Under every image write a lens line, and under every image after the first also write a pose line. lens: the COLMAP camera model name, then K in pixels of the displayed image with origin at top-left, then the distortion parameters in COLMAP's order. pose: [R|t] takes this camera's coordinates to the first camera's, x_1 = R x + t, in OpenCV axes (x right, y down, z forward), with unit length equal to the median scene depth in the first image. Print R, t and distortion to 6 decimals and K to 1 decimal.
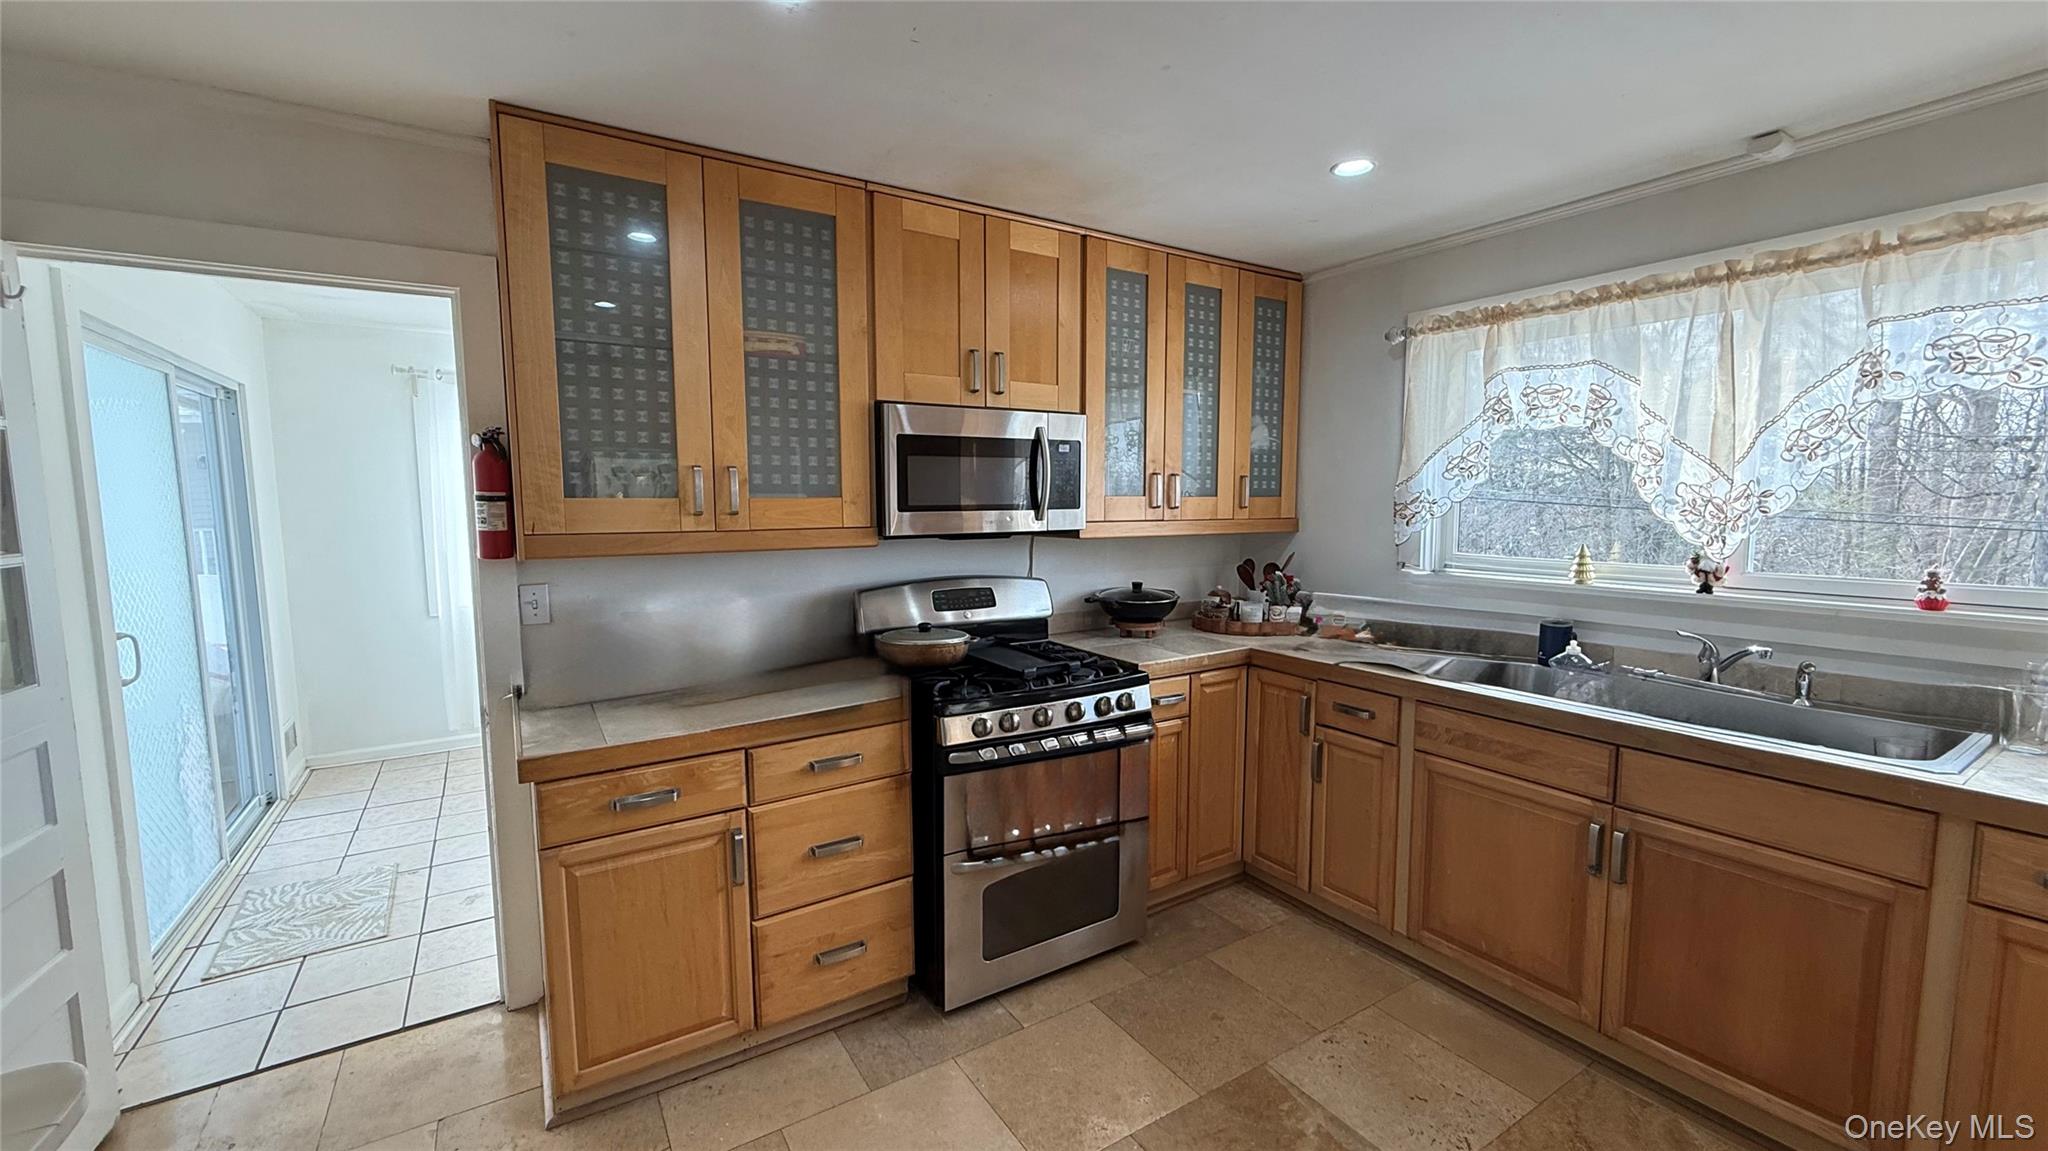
lens RADIAL K [[810.3, 0, 1017.1], [0, 810.3, 575.9], [0, 0, 1]] dist [0.002445, -0.000058]
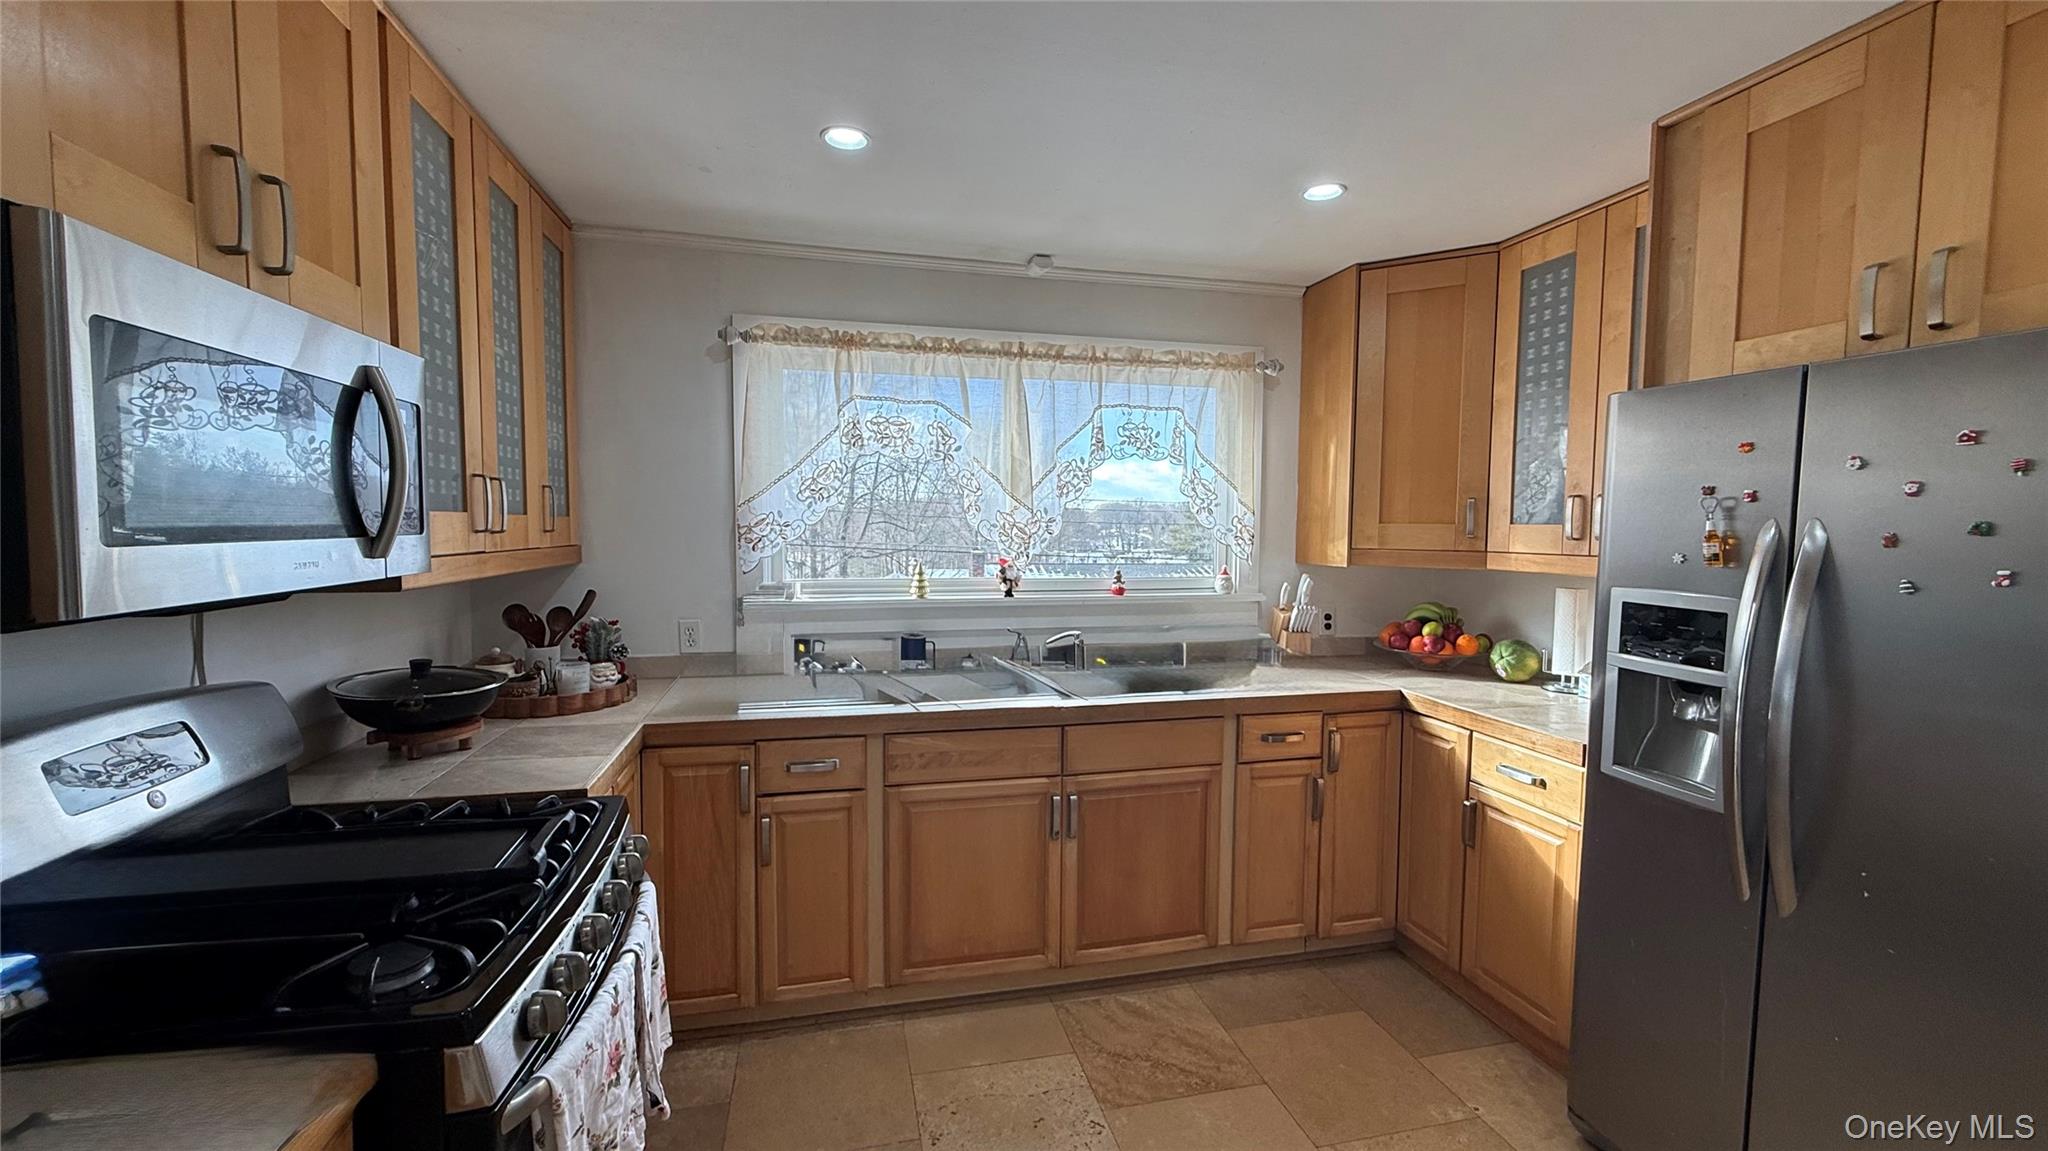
lens RADIAL K [[810.3, 0, 1018.2], [0, 810.3, 576.9], [0, 0, 1]] dist [0.002445, -0.000058]
pose [[0.329426, -0.056294, 0.942502, -0.339091], [0.080192, 0.996282, 0.031477, -0.046599], [-0.940770, 0.065212, 0.332716, 0.530269]]
